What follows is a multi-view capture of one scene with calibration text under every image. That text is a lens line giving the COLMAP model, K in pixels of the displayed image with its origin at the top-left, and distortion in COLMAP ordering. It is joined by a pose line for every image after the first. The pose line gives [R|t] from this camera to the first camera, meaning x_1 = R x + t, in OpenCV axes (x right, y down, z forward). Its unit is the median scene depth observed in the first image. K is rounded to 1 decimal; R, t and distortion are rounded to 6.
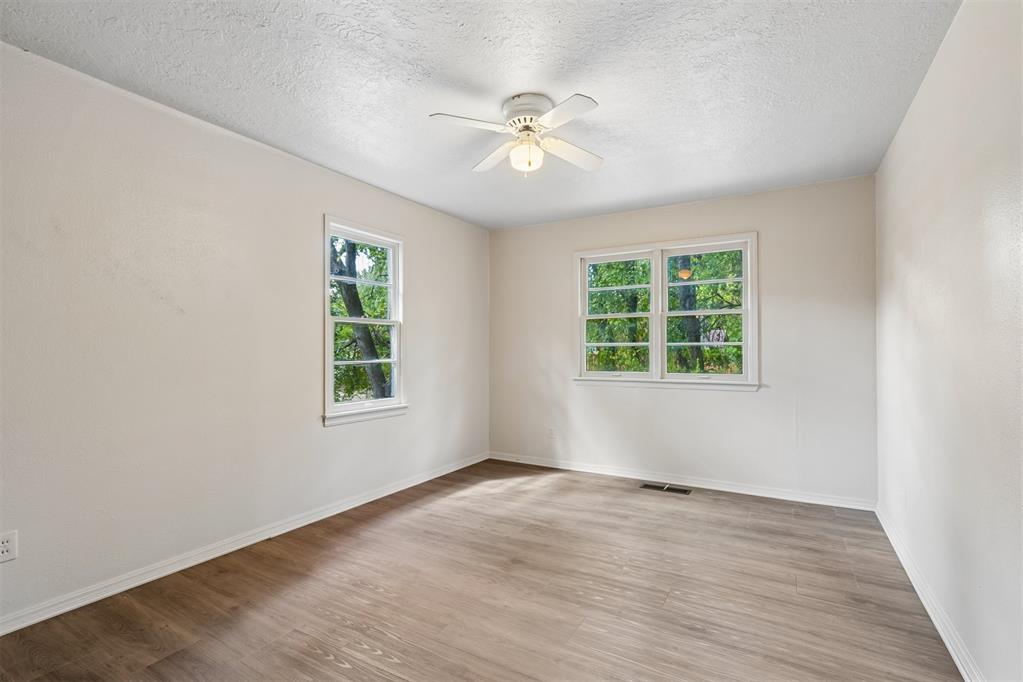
lens RADIAL K [[465.3, 0, 509.0], [0, 465.3, 348.0], [0, 0, 1]] dist [-0.004109, 0.001769]
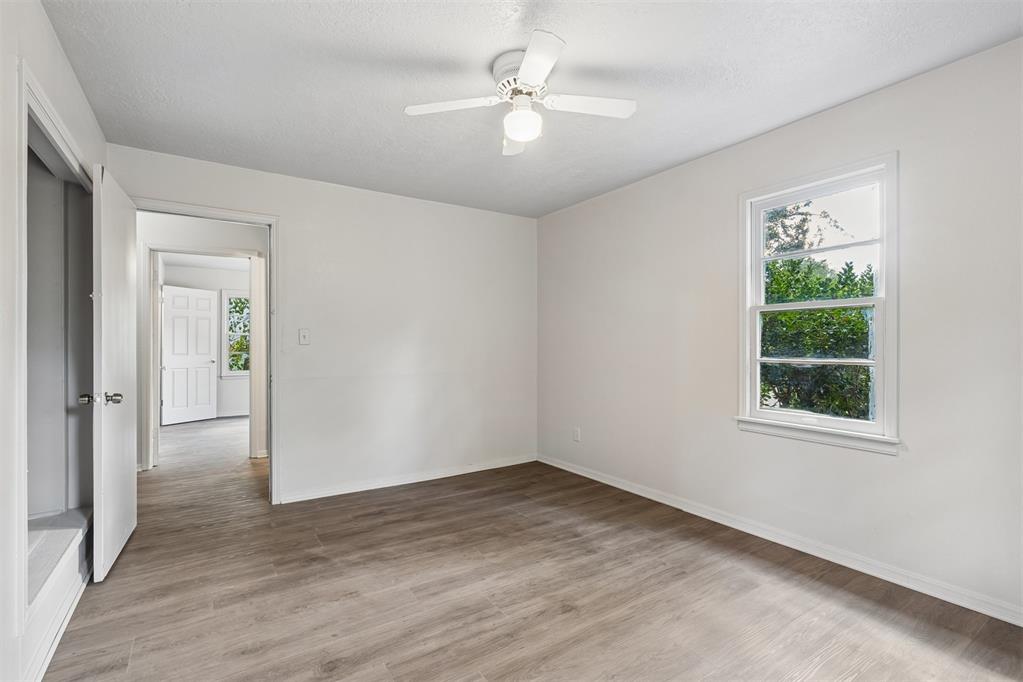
lens RADIAL K [[465.3, 0, 506.2], [0, 465.3, 343.9], [0, 0, 1]] dist [-0.004109, 0.001769]
pose [[-0.436035, 0.005757, -0.899911, 0.689896], [0.008554, 0.999961, 0.002252, -0.004782], [0.899889, -0.006716, -0.436067, 1.100084]]
